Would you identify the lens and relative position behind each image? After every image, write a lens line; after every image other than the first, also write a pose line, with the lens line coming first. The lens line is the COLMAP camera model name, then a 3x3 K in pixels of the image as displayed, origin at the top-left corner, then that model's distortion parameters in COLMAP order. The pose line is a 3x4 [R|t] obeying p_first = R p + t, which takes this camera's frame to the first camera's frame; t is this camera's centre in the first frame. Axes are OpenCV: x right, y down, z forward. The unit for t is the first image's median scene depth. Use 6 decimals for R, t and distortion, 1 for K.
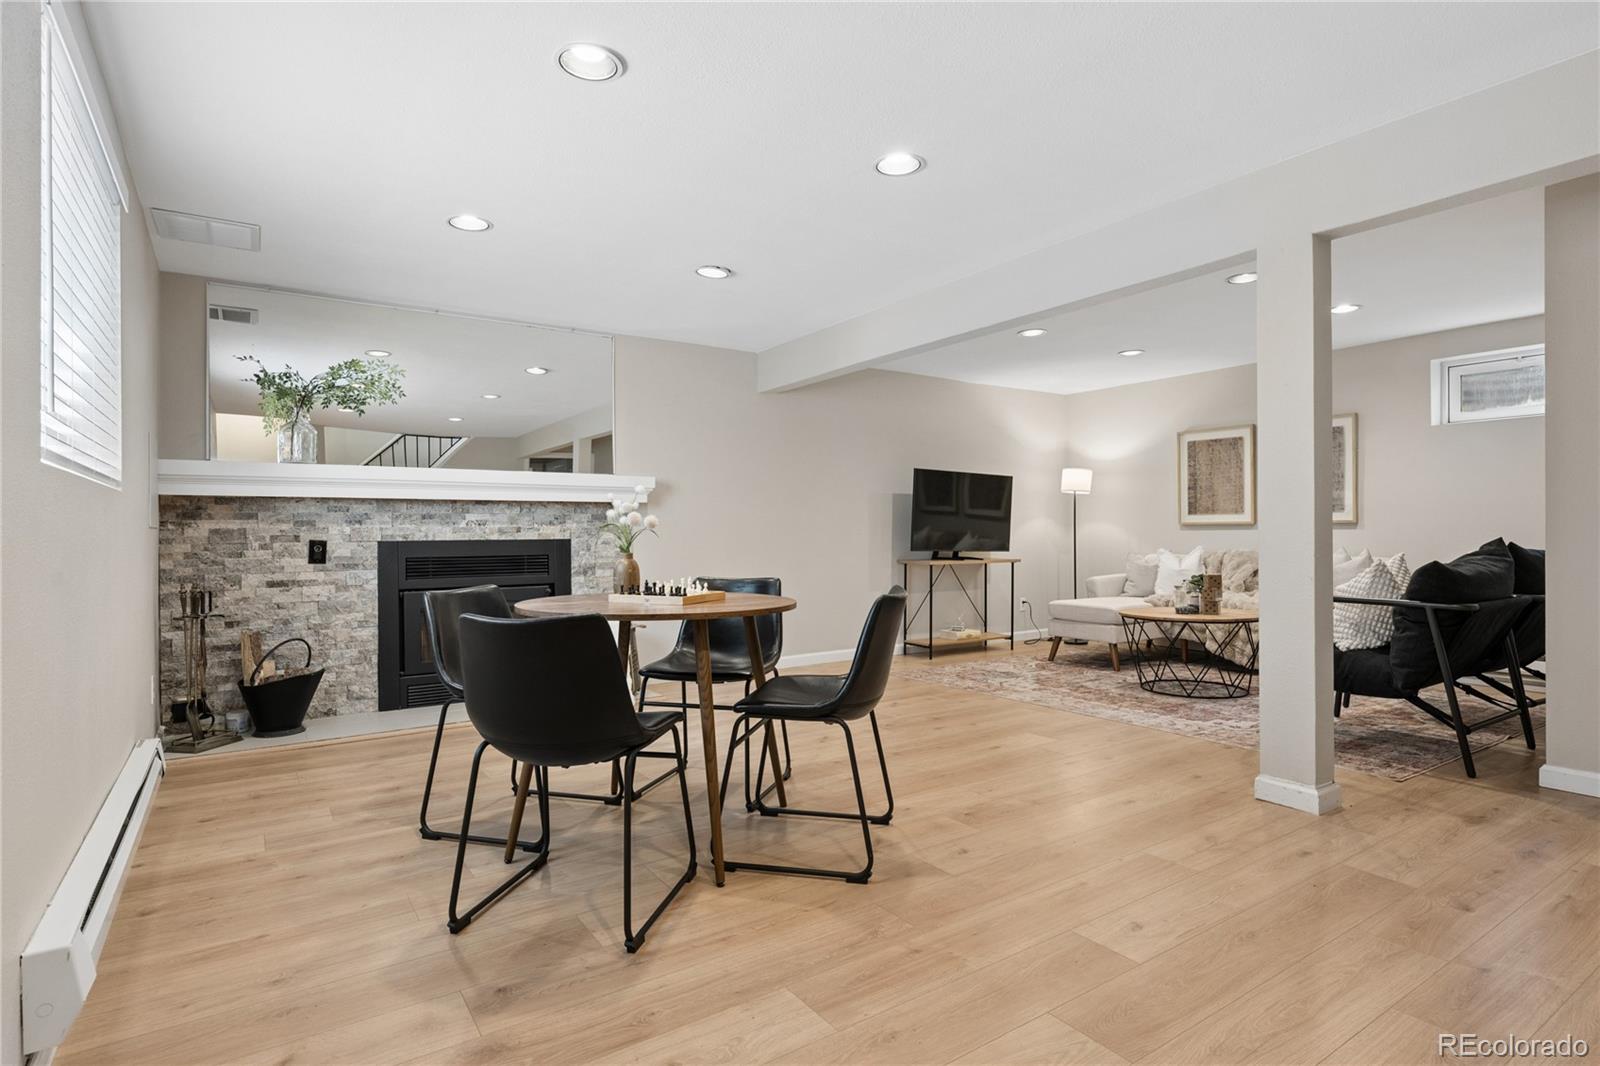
lens RADIAL K [[818.5, 0, 797.7], [0, 818.5, 535.0], [0, 0, 1]] dist [0.000906, -0.000123]
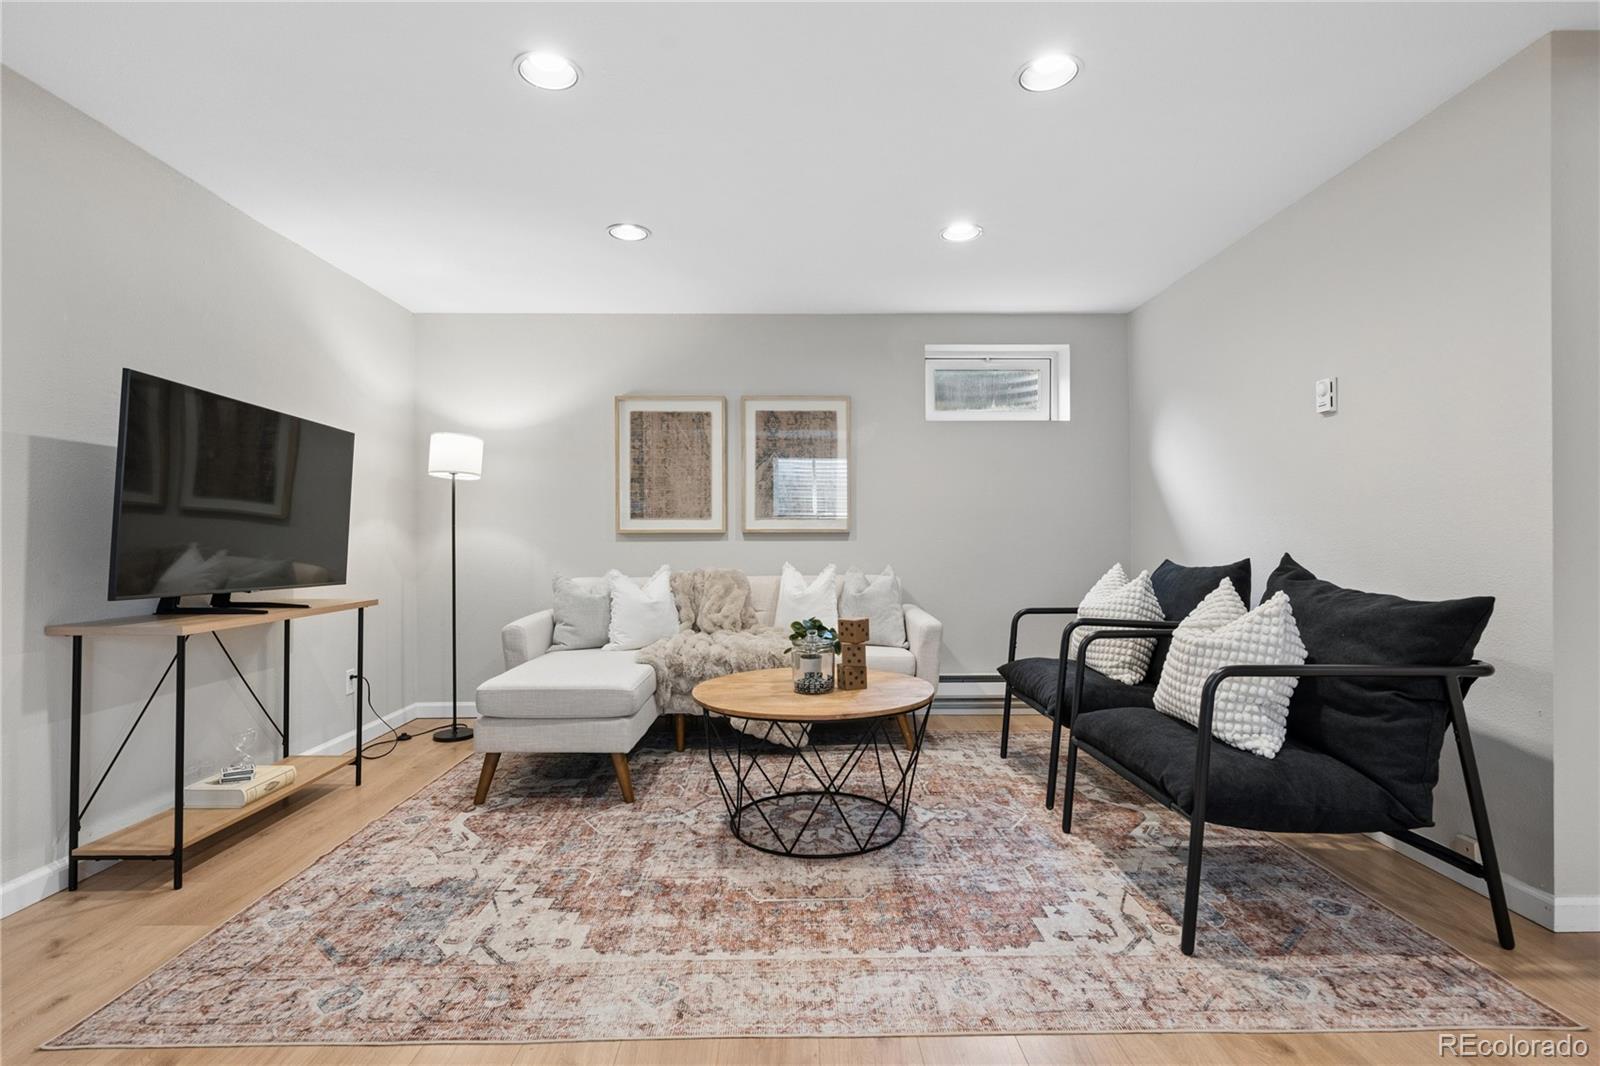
lens RADIAL K [[759.9, 0, 794.4], [0, 759.9, 539.6], [0, 0, 1]] dist [0.004597, 0.000949]
pose [[0.545698, 0.000763, 0.837981, 0.022790], [0.002504, 0.999994, -0.002542, -0.005863], [-0.837978, 0.003485, 0.545693, 0.568614]]
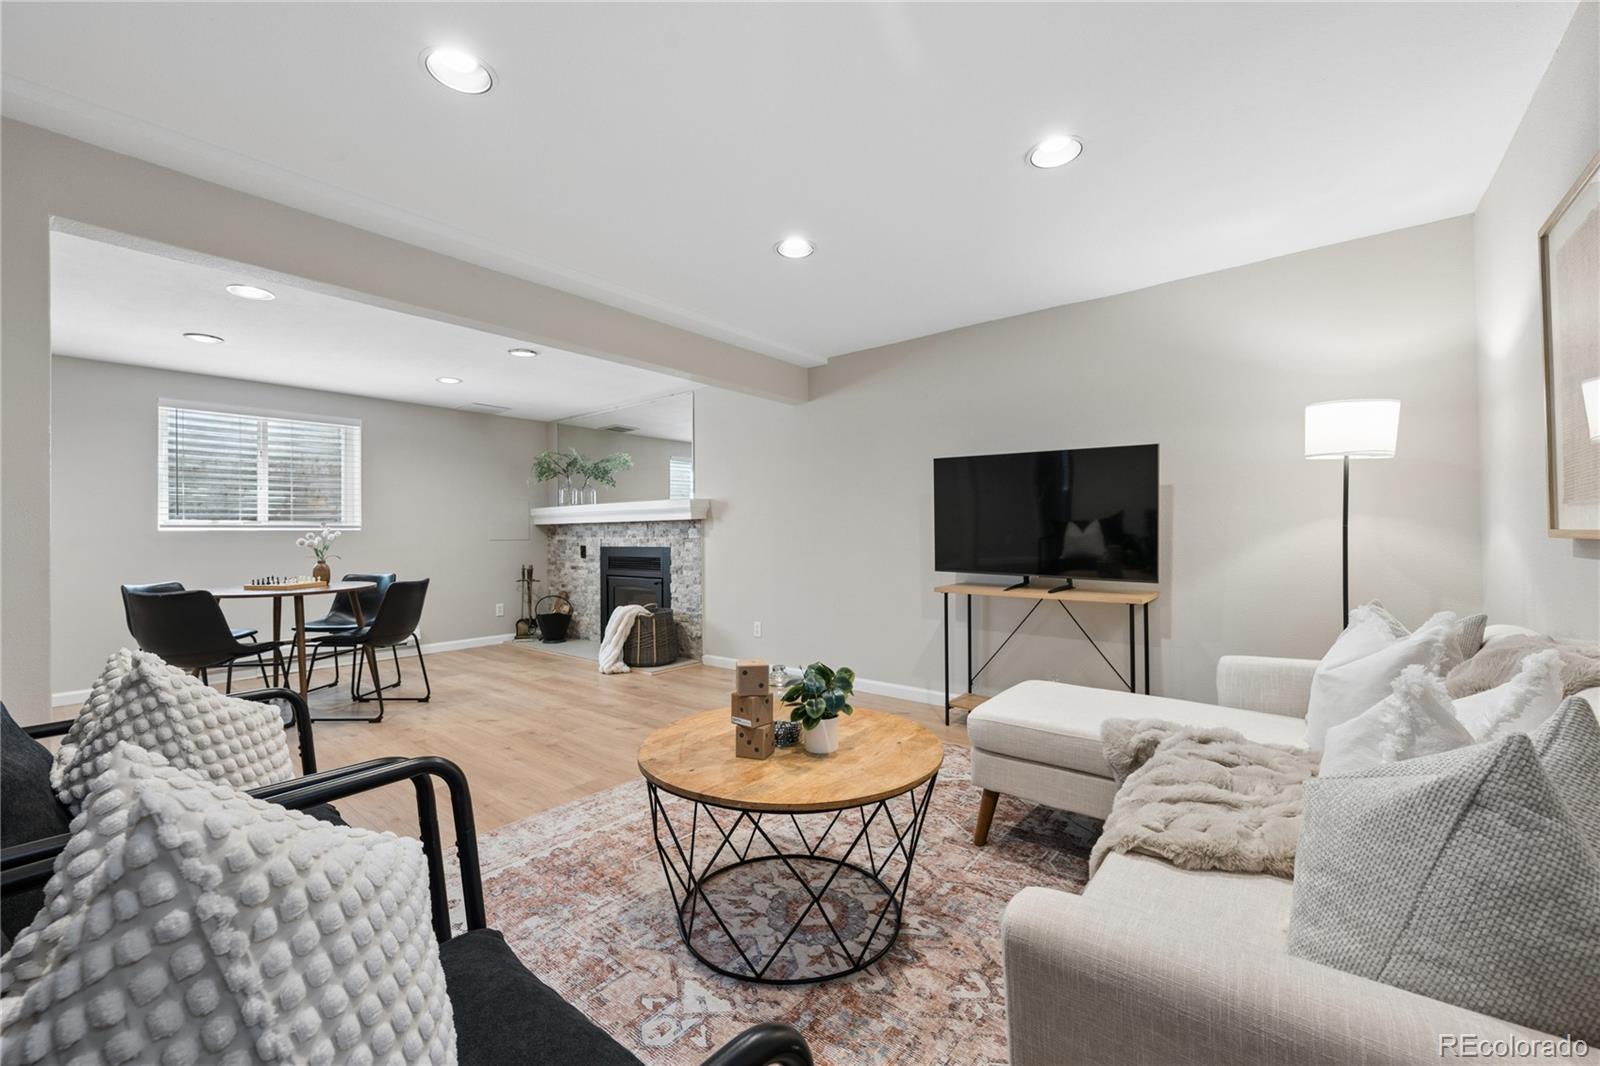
lens RADIAL K [[622.2, 0, 794.3], [0, 622.2, 529.5], [0, 0, 1]] dist [0.002057, 0.000039]
pose [[0.297549, -0.002218, -0.954704, 0.632455], [0.006067, 0.999982, -0.000433, -0.018451], [0.954687, -0.005664, 0.297557, 0.706180]]
